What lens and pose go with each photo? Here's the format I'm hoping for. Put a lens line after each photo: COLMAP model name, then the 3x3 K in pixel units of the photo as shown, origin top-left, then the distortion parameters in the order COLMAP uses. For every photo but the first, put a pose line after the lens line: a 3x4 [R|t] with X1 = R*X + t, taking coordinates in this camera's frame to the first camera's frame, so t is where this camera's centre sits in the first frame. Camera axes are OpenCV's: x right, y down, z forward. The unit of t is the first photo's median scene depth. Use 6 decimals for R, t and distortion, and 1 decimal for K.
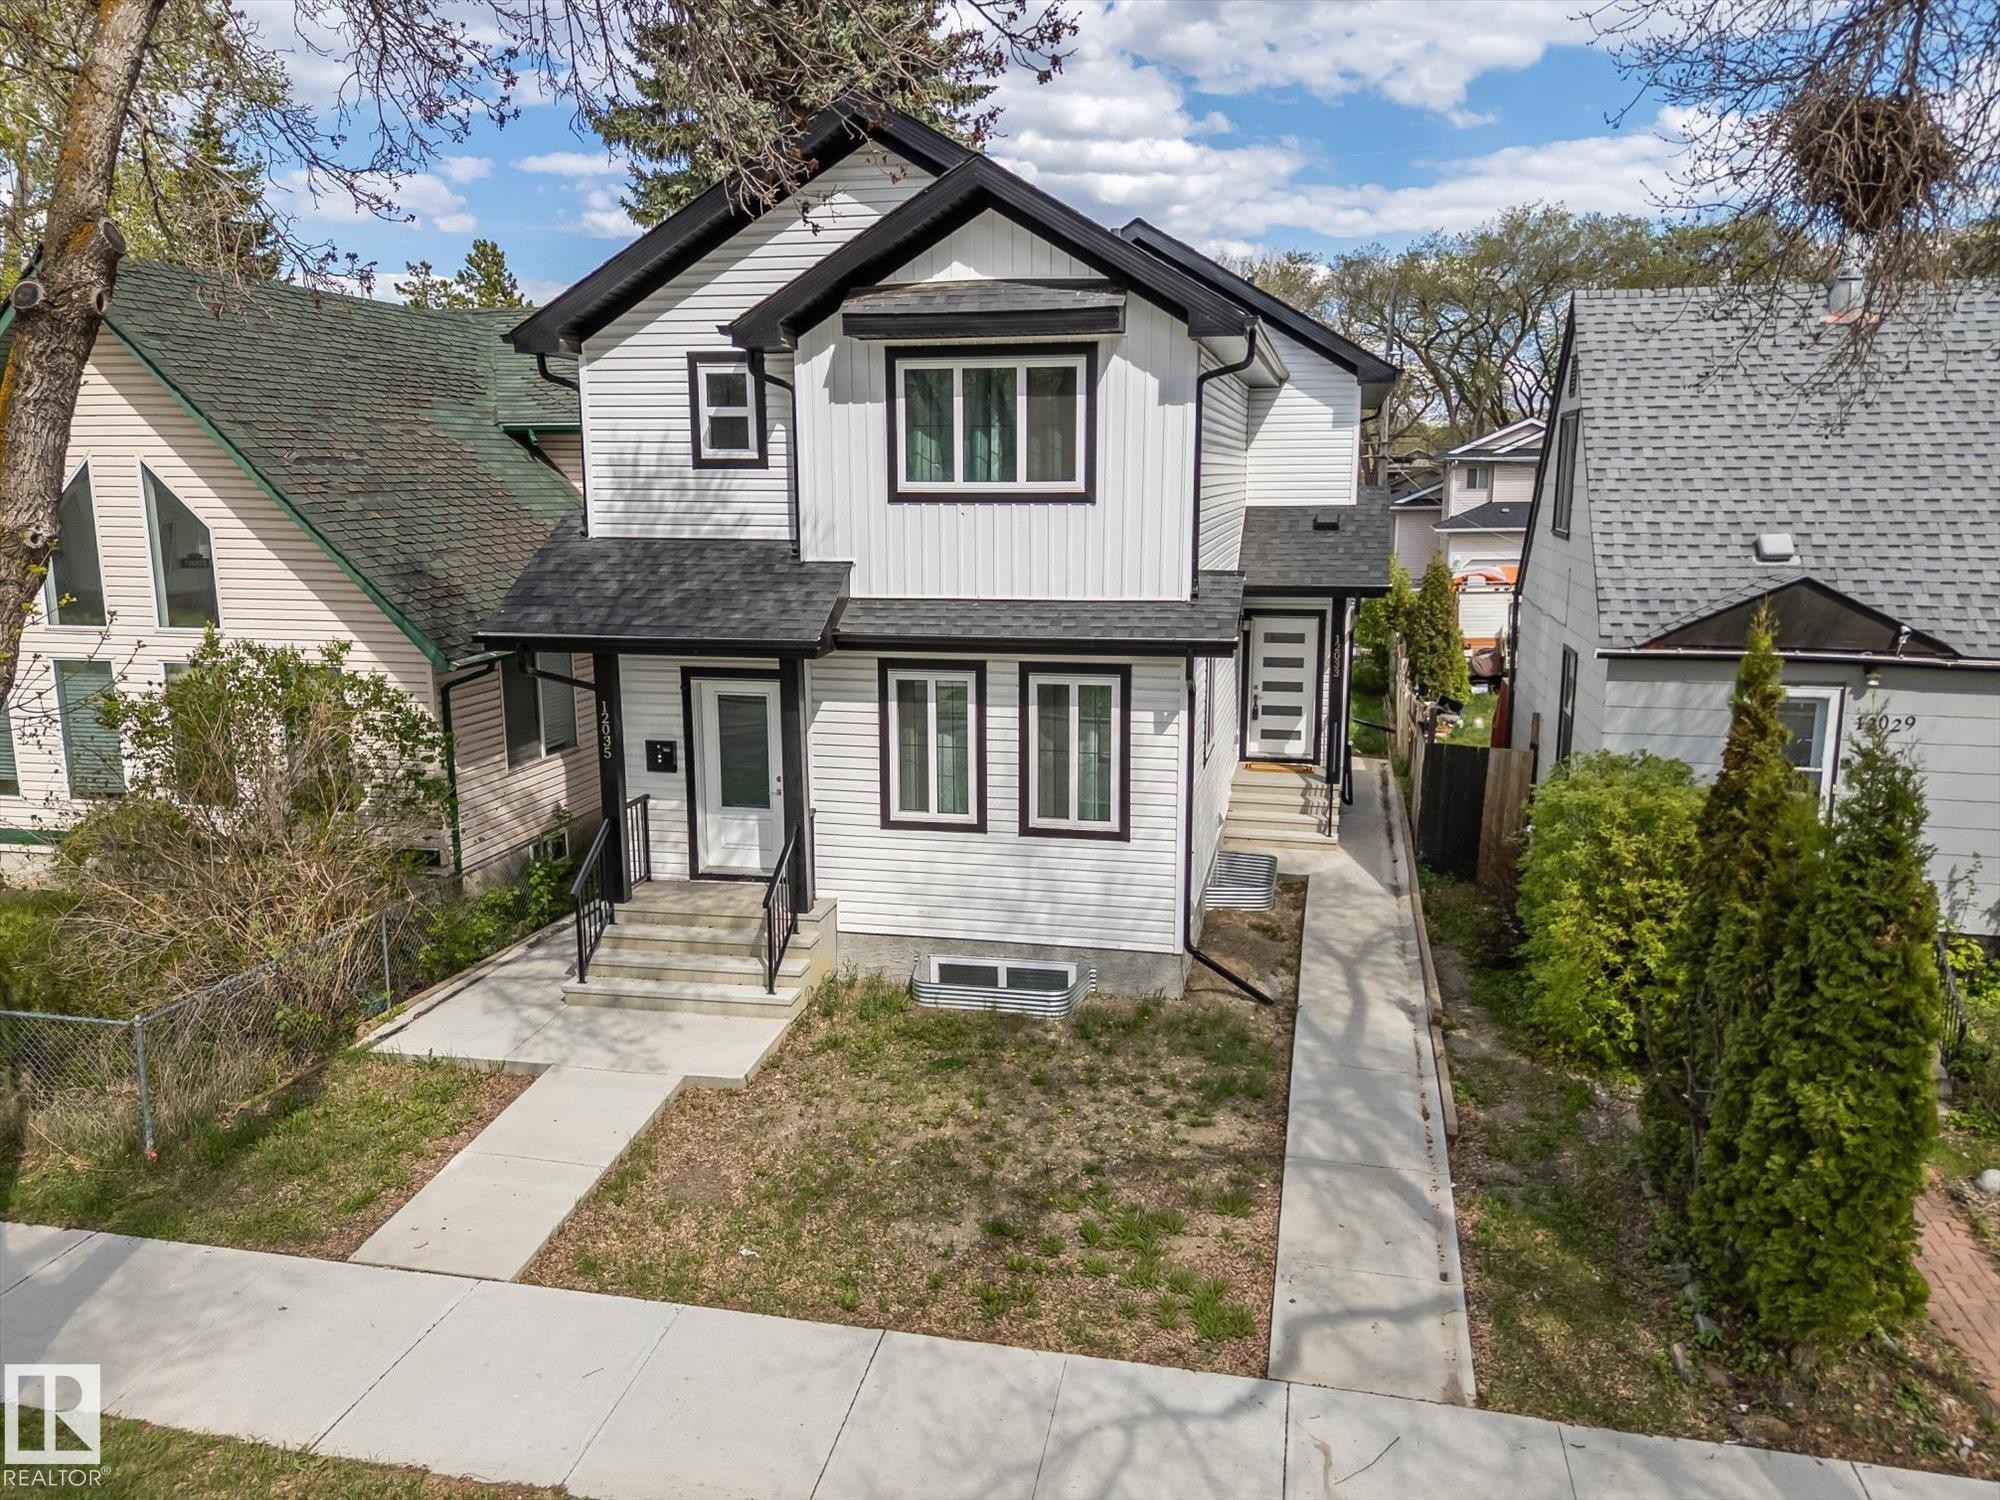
lens RADIAL K [[1473.8, 0, 1011.4], [0, 1473.8, 749.8], [0, 0, 1]] dist [0.080056, -0.090510]
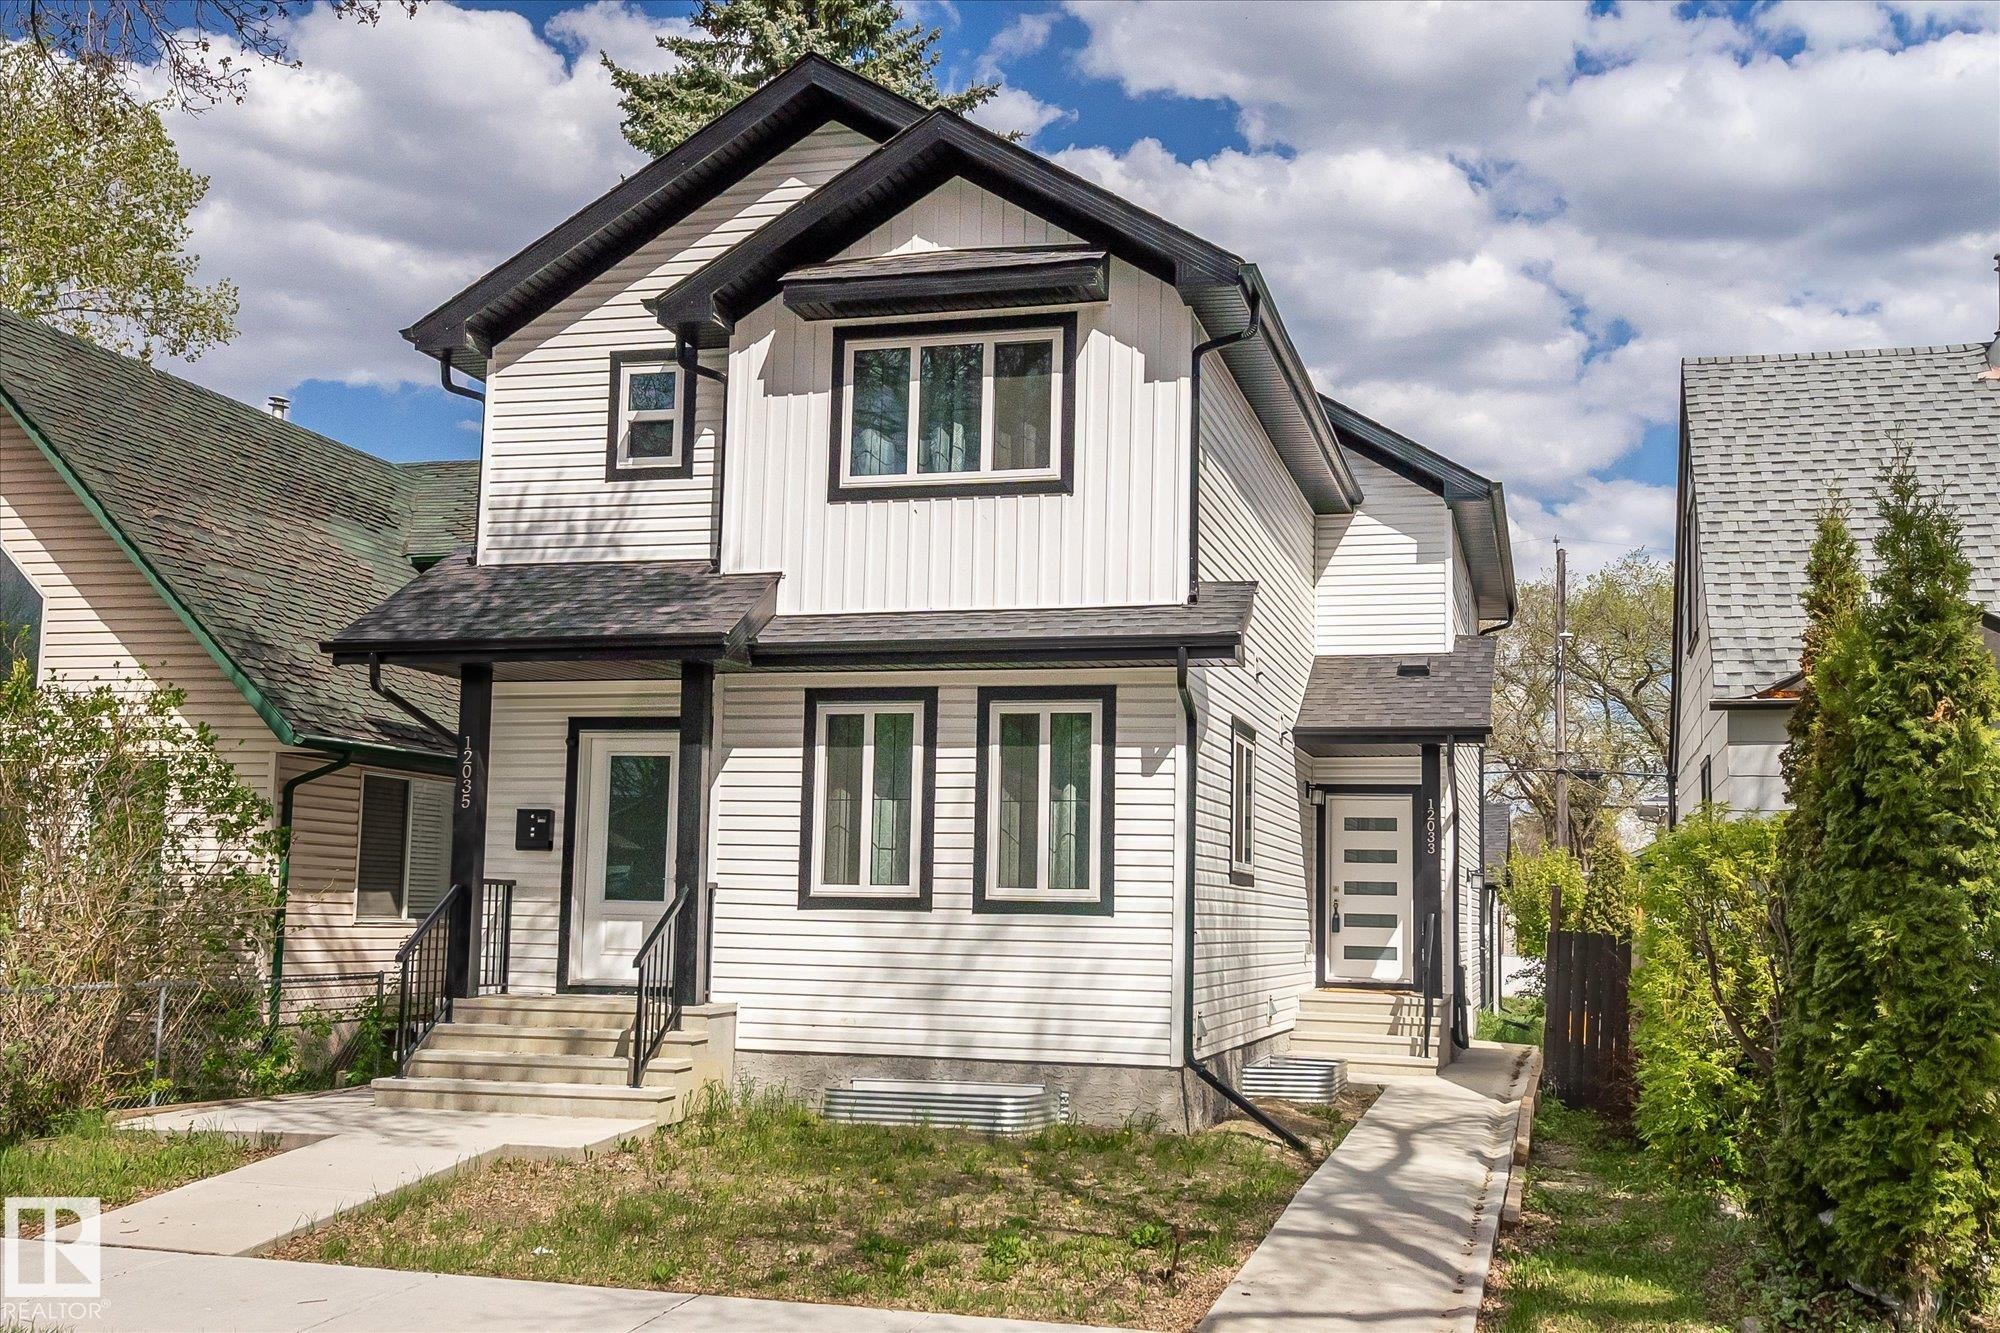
lens RADIAL K [[1996.7, 0, 1000.0], [0, 1996.7, 666.5], [0, 0, 1]] dist [0.010173, 0.007187]
pose [[0.998152, 0.016881, -0.058373, 0.078311], [-0.033542, 0.954089, -0.297640, 0.245592], [0.050668, 0.299048, 0.952892, -0.036925]]
